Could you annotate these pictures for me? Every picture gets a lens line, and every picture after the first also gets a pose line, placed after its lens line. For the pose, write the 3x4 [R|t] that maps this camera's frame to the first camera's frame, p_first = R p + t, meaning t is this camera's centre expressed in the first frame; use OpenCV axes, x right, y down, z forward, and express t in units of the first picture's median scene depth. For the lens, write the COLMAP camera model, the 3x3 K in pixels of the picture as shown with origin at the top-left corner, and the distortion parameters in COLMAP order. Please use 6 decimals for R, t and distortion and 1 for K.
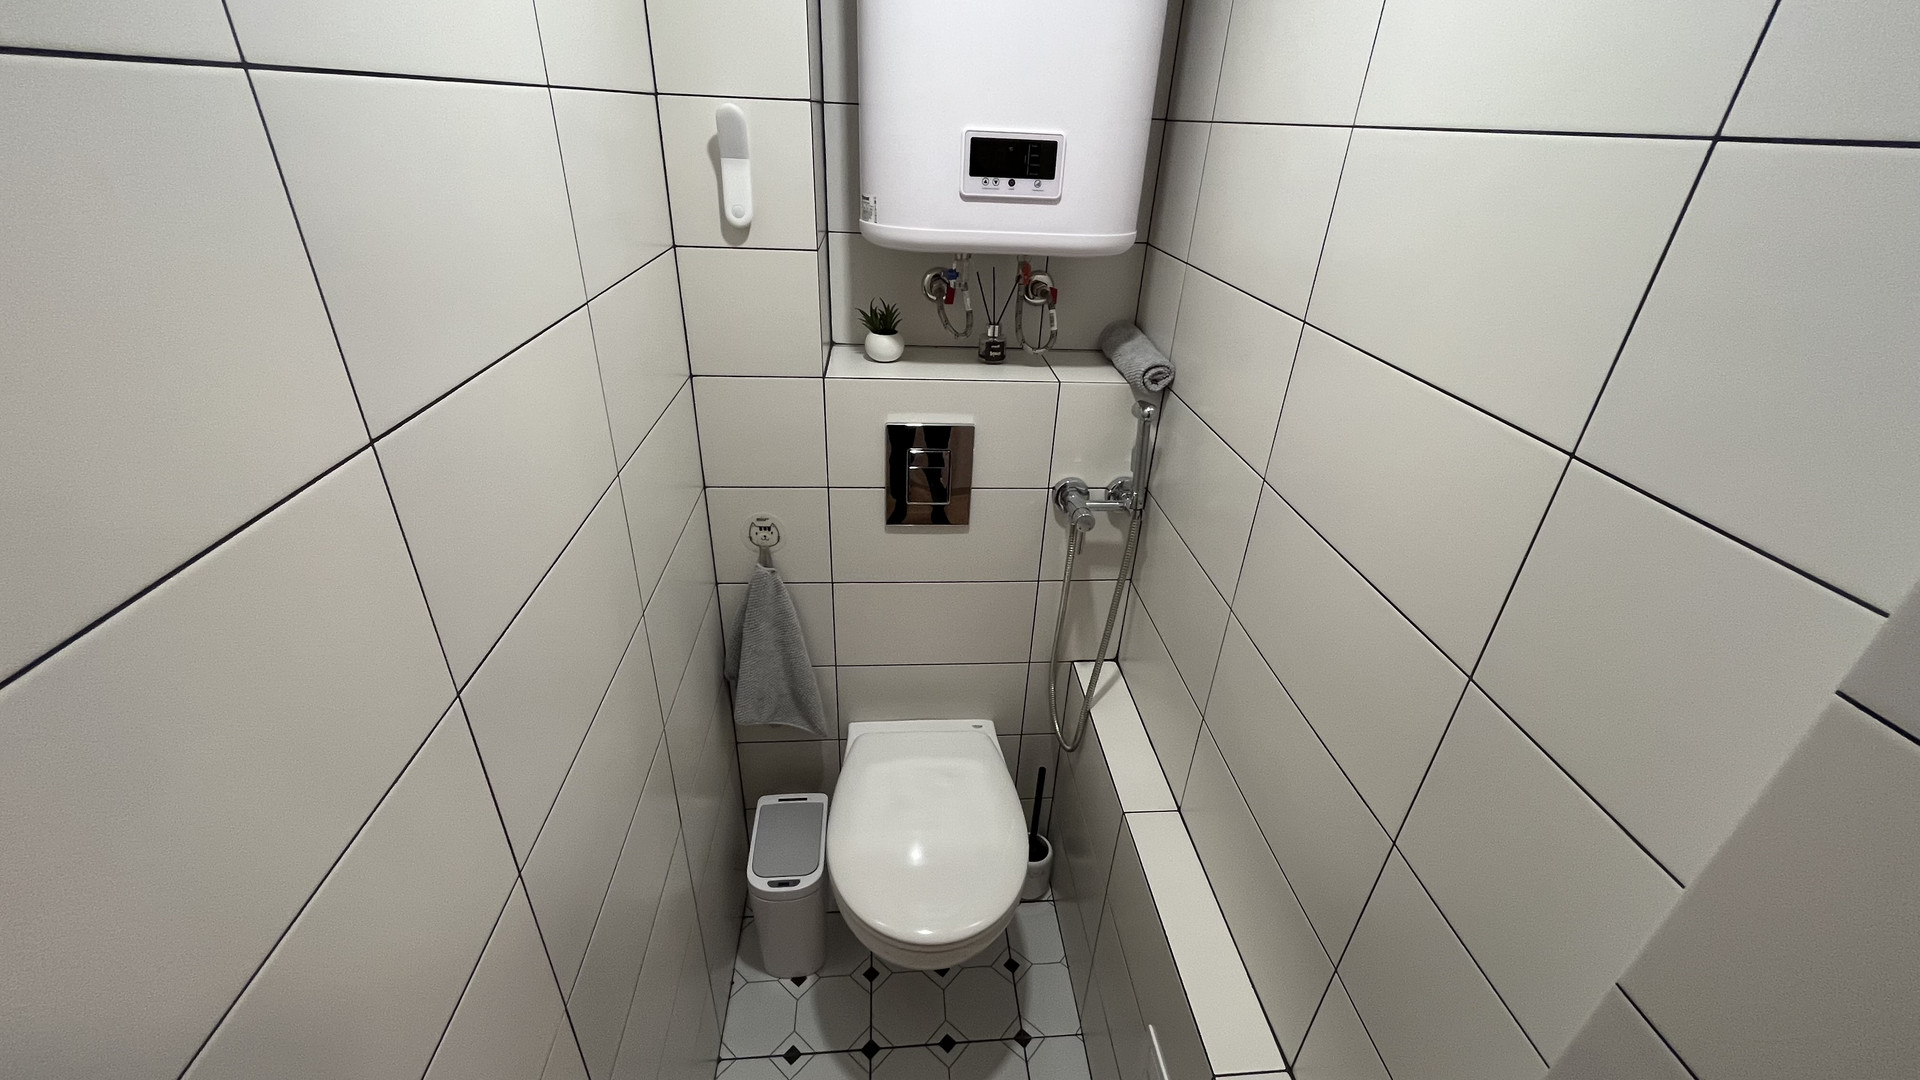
lens RADIAL K [[777.1, 0, 957.4], [0, 777.1, 538.6], [0, 0, 1]] dist [-0.001599, -0.000854]
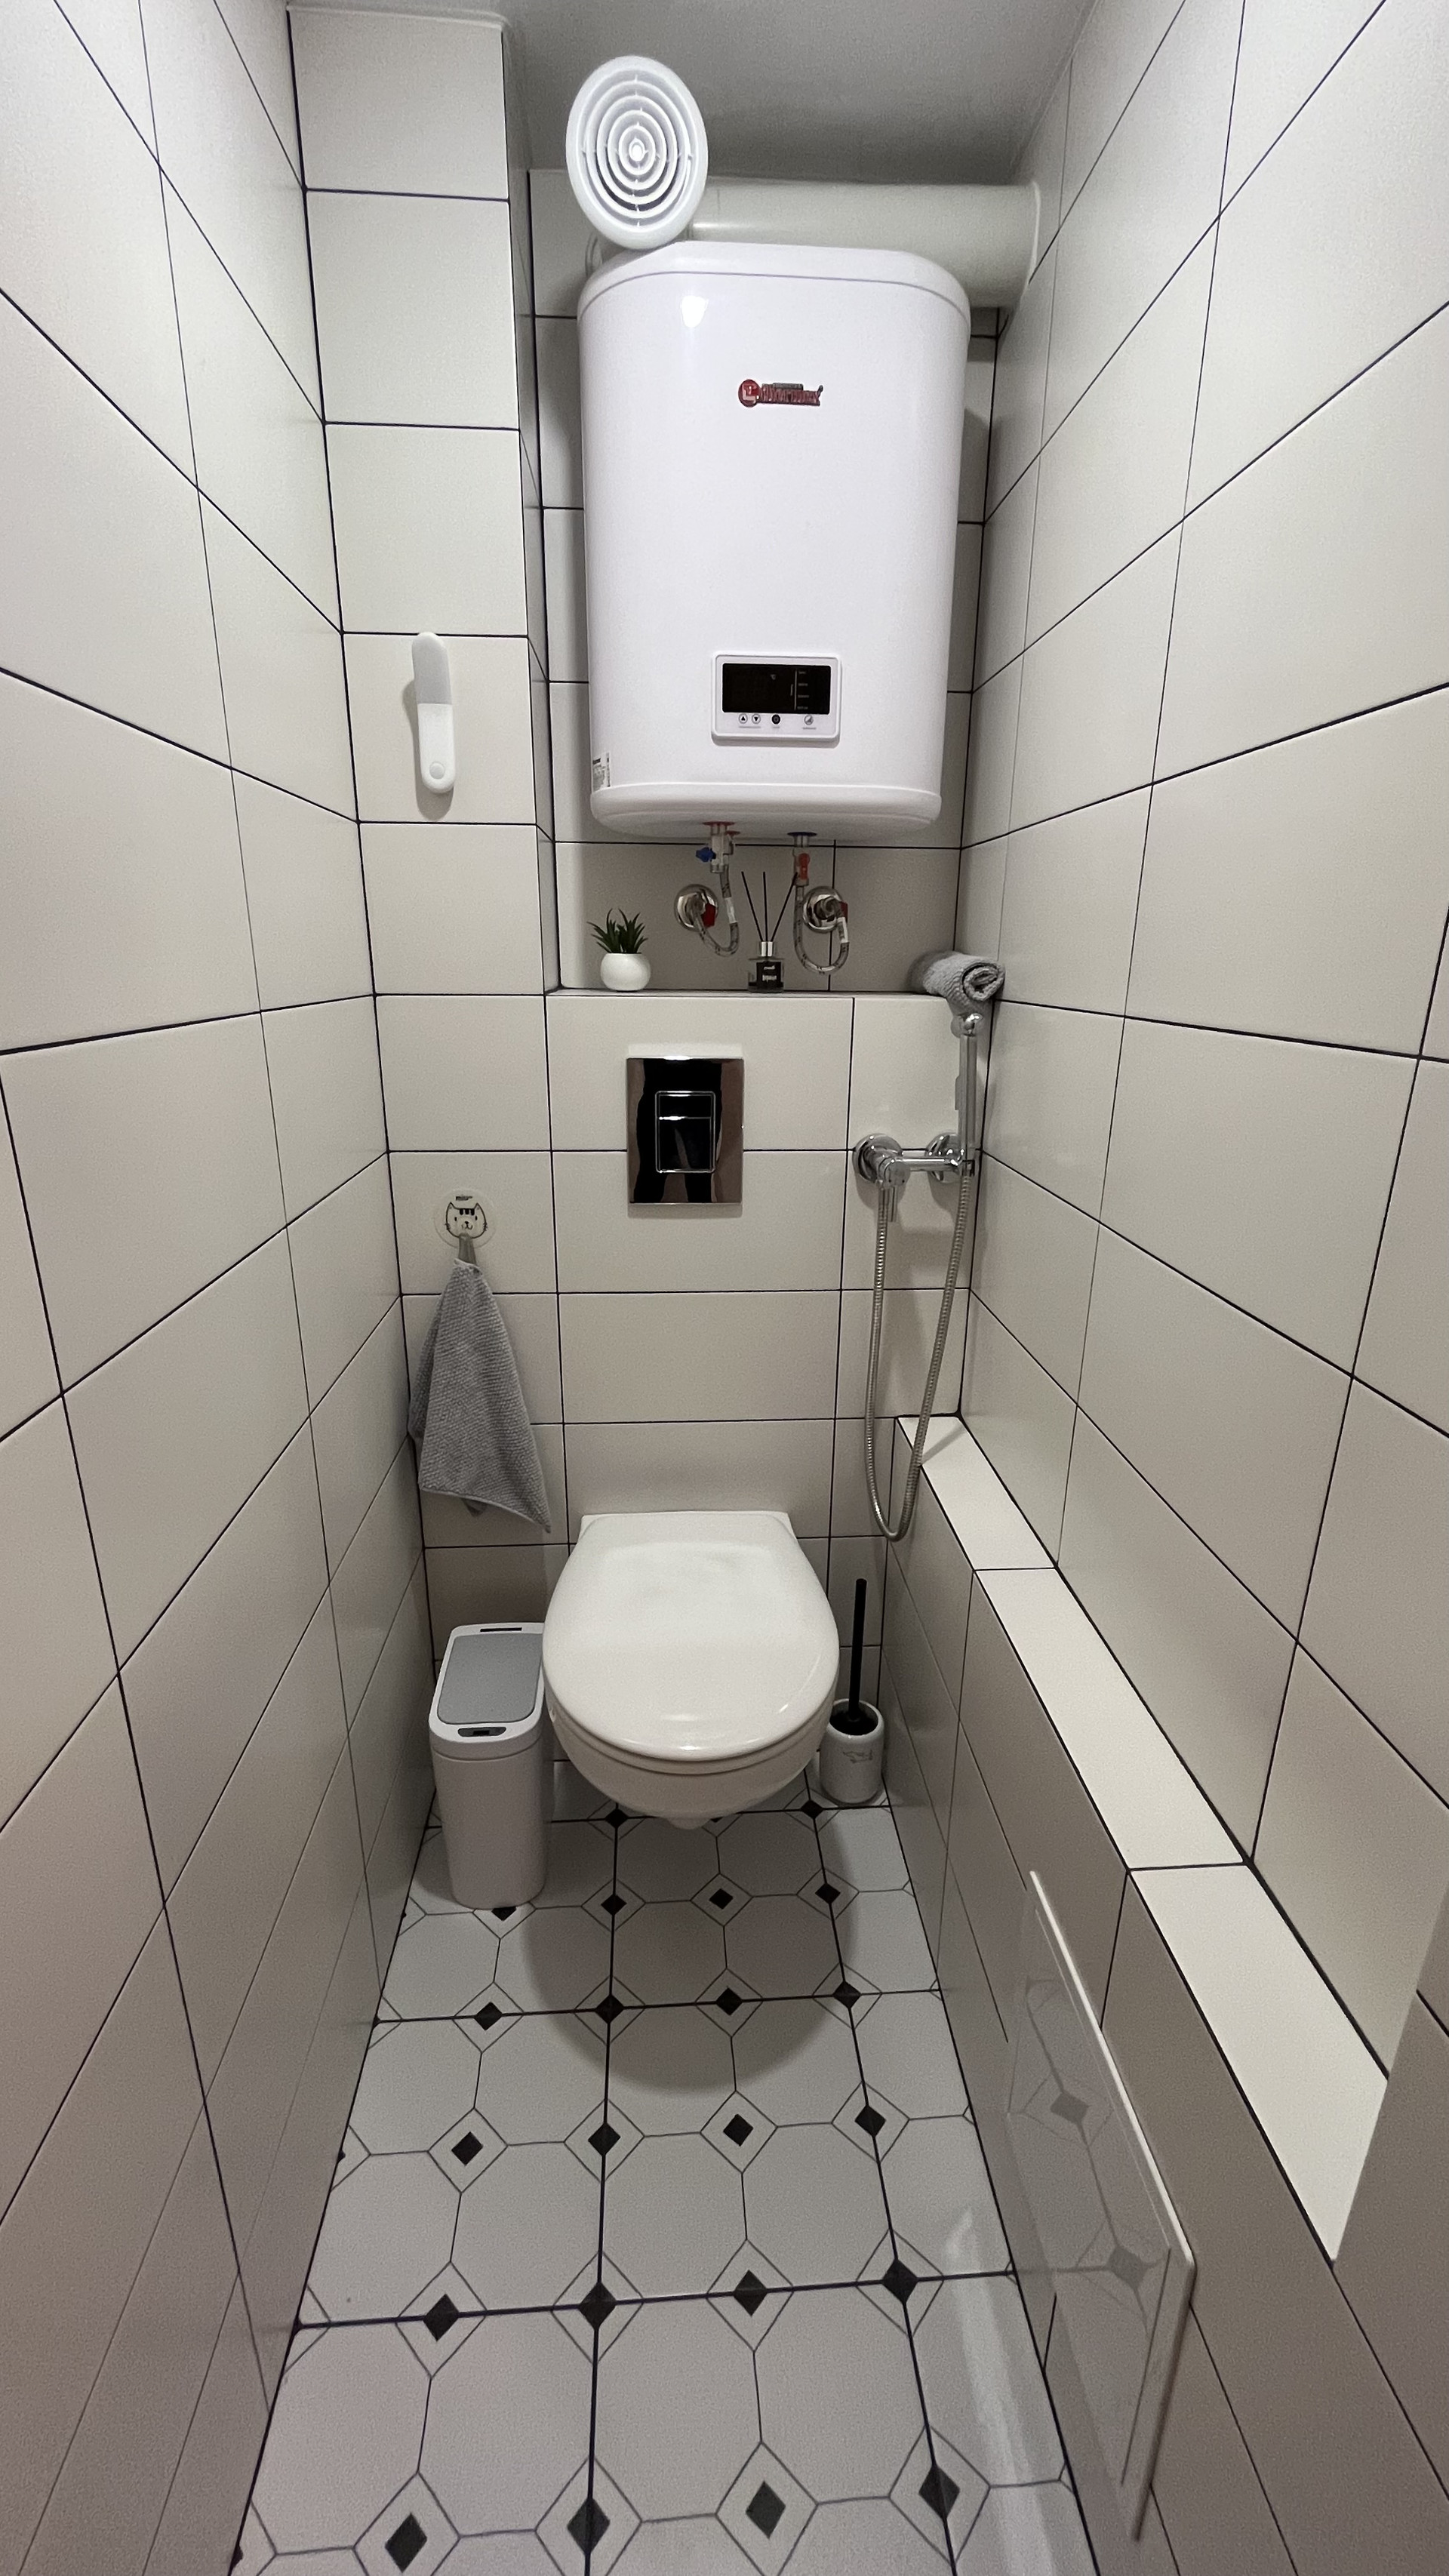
lens RADIAL K [[1042.5, 0, 725.3], [0, 1042.5, 1286.2], [0, 0, 1]] dist [-0.001599, -0.000854]
pose [[0.999232, -0.026180, -0.029140, 0.026619], [0.020108, 0.981192, -0.191984, 0.254597], [0.033618, 0.191251, 0.980965, 0.043947]]
